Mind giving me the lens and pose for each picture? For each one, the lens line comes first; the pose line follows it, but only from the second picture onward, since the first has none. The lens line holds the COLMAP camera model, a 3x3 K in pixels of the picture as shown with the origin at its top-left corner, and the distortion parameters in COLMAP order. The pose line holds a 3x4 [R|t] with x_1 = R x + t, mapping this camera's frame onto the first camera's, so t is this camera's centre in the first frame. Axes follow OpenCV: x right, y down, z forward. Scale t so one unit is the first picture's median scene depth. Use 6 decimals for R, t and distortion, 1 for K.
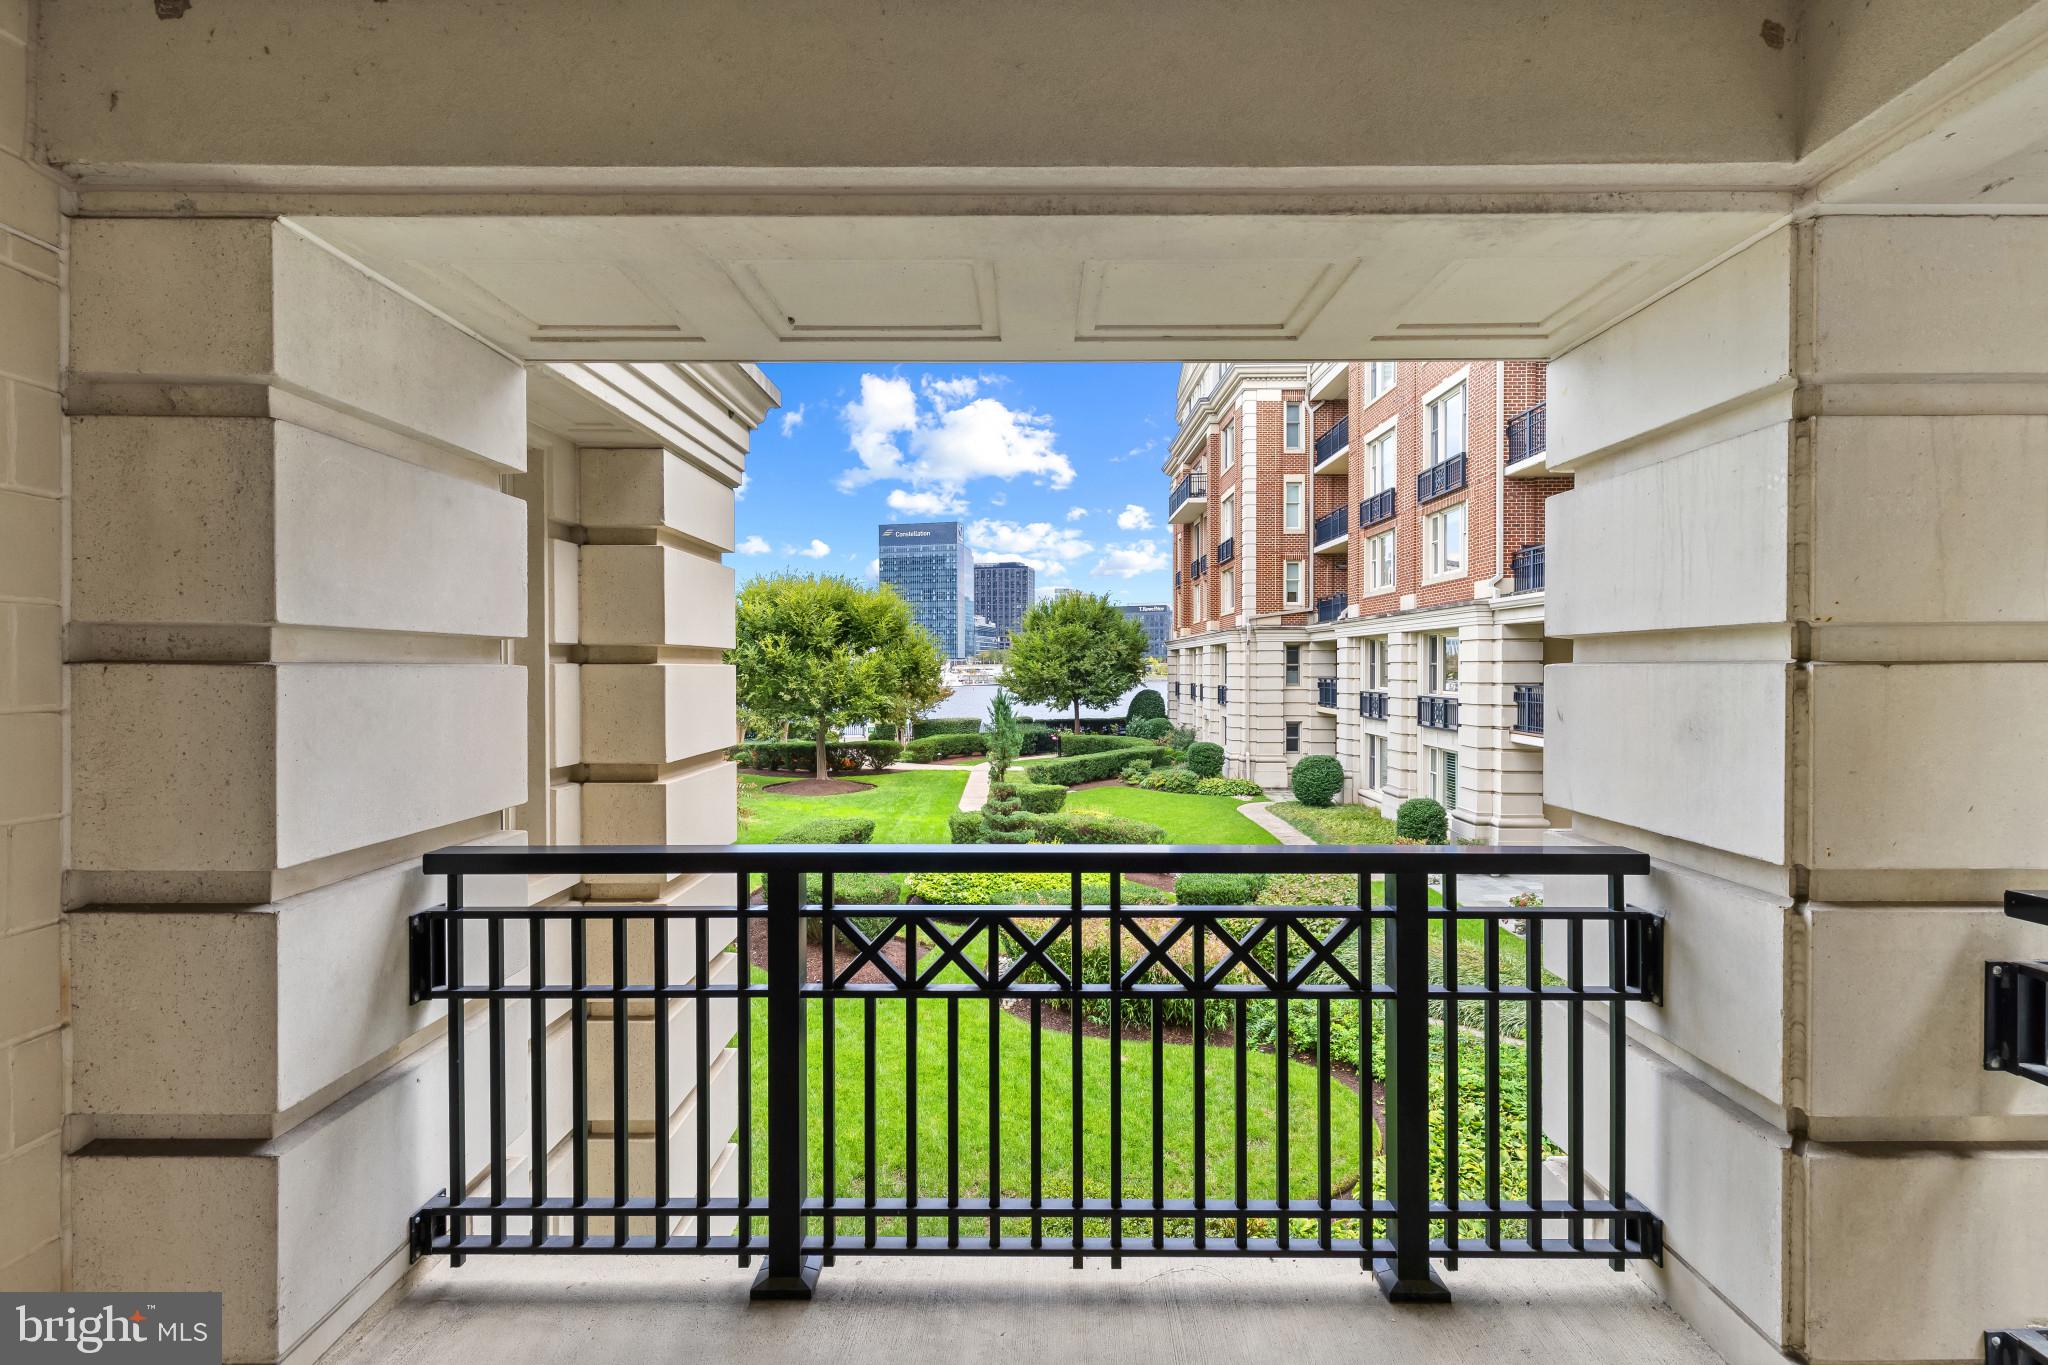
lens RADIAL K [[921.1, 0, 1024.0], [0, 921.1, 682.5], [0, 0, 1]] dist [0.010497, -0.000126]
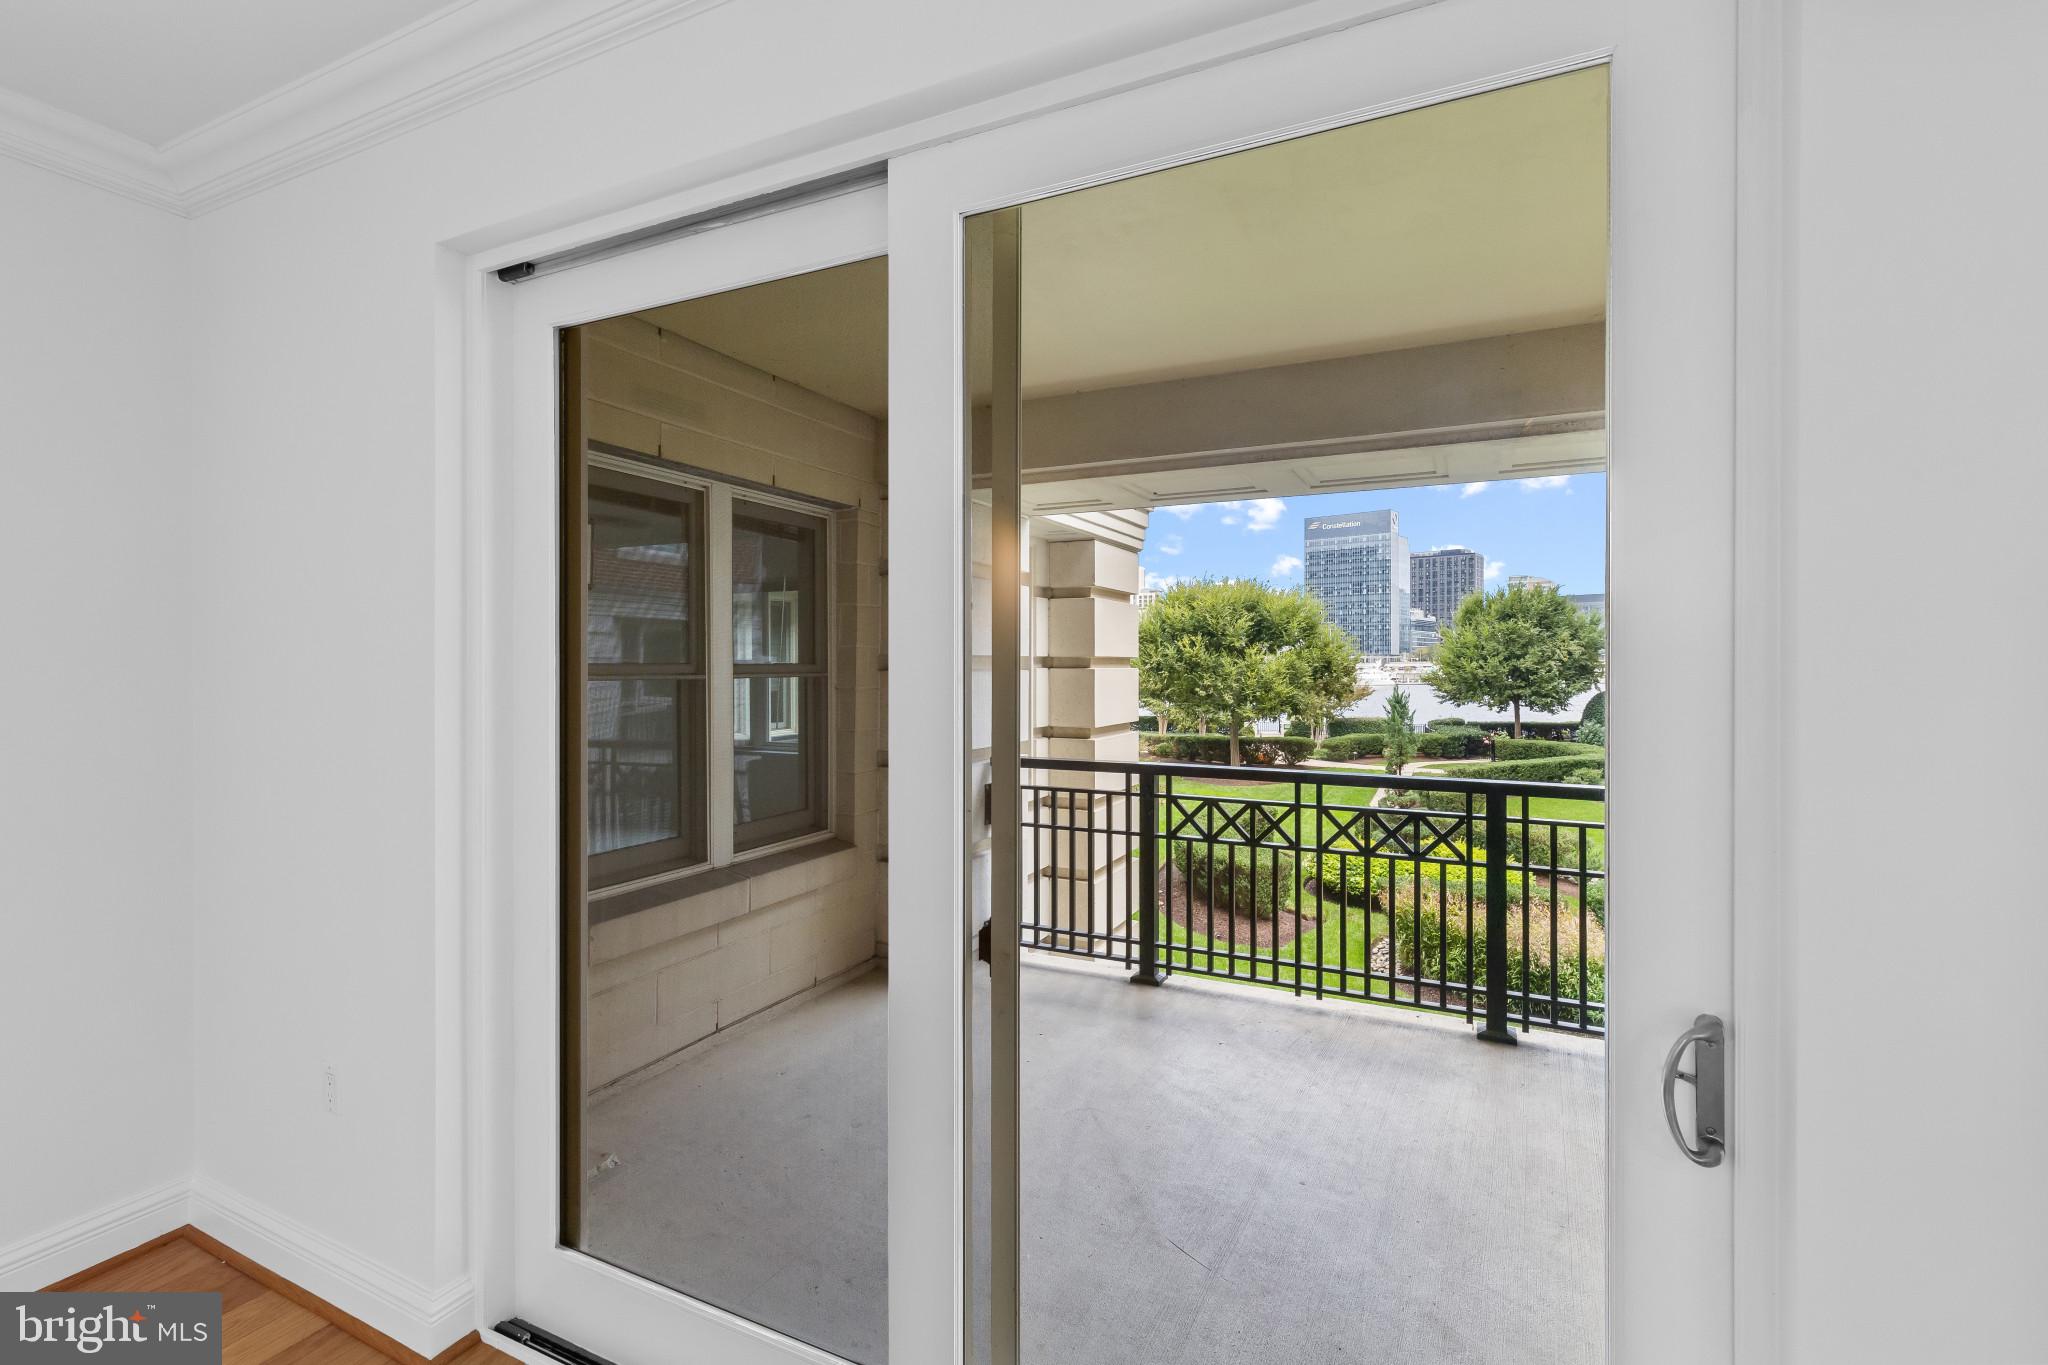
lens RADIAL K [[925.3, 0, 1026.3], [0, 925.3, 660.0], [0, 0, 1]] dist [0.002853, -0.000106]
pose [[0.900779, 0.000391, -0.434278, 0.029390], [-0.009509, 0.999778, -0.018823, -0.000266], [0.434174, 0.021085, 0.900582, -0.073080]]
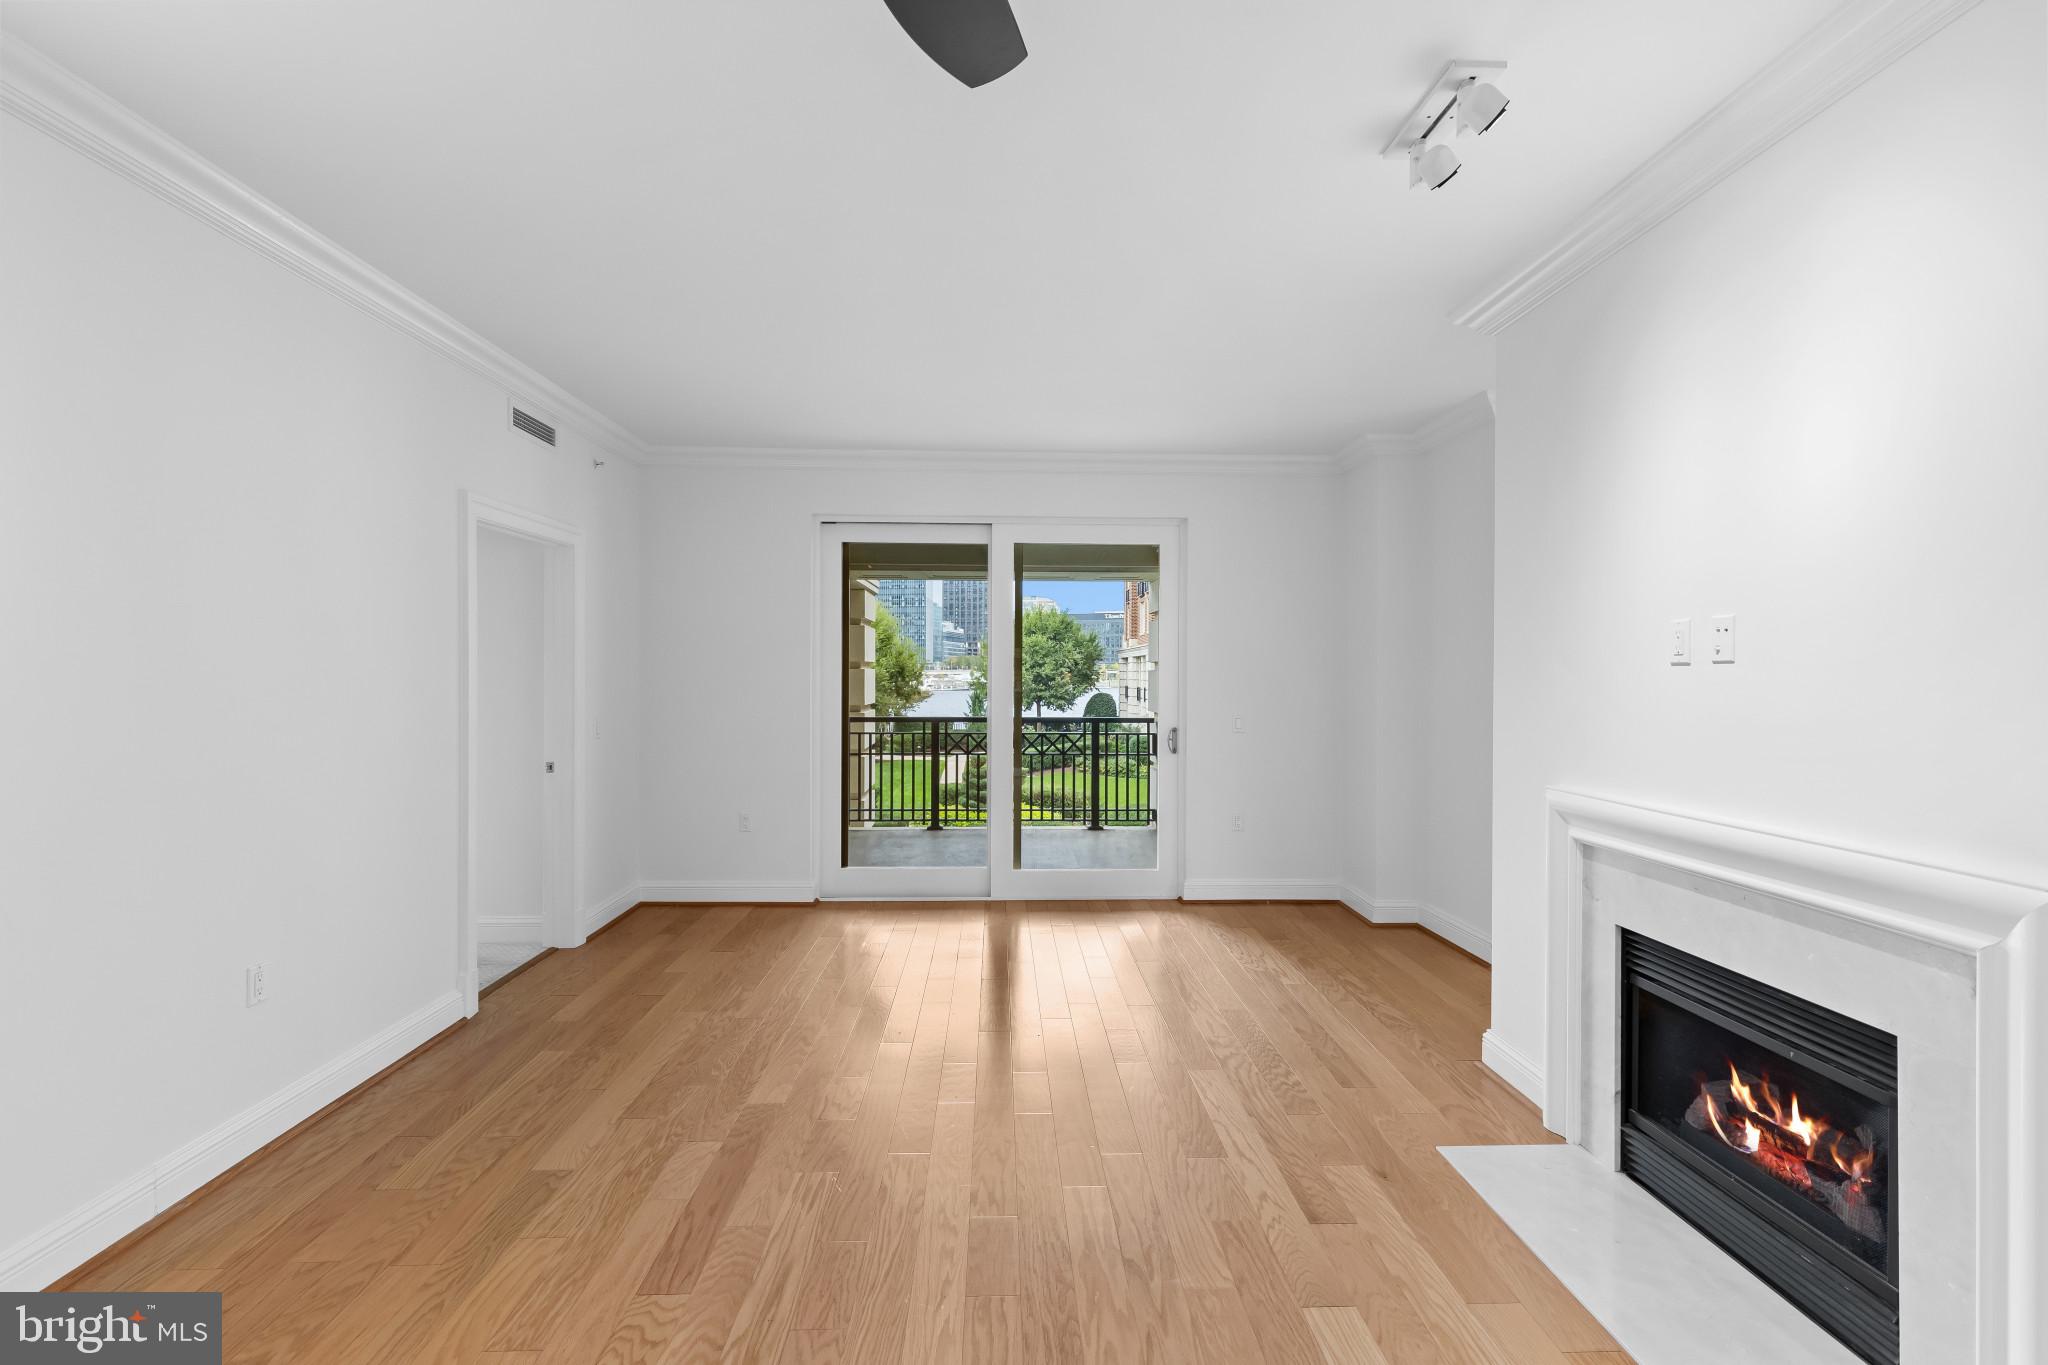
lens RADIAL K [[925.3, 0, 1026.3], [0, 925.3, 660.0], [0, 0, 1]] dist [0.002853, -0.000106]
pose [[0.999281, 0.005717, 0.037485, -0.001884], [-0.004566, 0.999518, -0.030705, 0.004722], [-0.037643, 0.030512, 0.998825, -0.227353]]
